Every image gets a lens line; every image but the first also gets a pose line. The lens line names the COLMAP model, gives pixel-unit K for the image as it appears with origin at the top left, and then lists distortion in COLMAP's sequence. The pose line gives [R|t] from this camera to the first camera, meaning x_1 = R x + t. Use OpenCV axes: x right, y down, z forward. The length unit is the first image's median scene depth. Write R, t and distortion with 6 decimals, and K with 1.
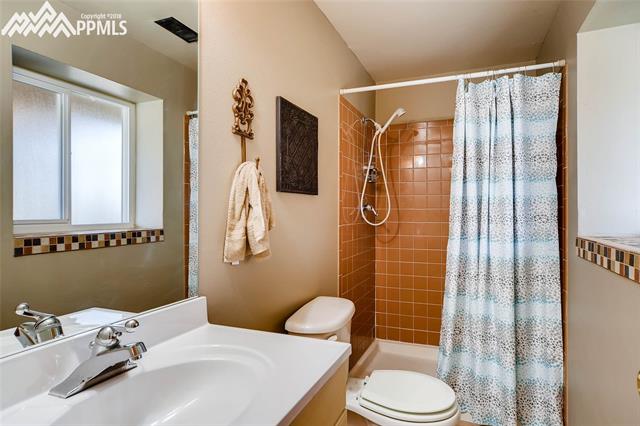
lens RADIAL K [[378.9, 0, 319.0], [0, 378.9, 210.3], [0, 0, 1]] dist [0.002868, 0.000886]
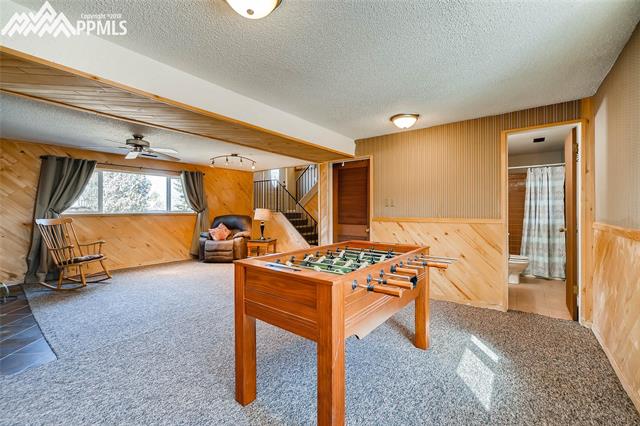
lens RADIAL K [[271.4, 0, 320.5], [0, 271.4, 211.5], [0, 0, 1]] dist [-0.001159, -0.000130]
pose [[0.961726, 0.004868, -0.273968, -0.703058], [-0.006182, 0.999973, -0.003933, 0.040891], [0.273942, 0.005476, 0.961731, -1.714762]]
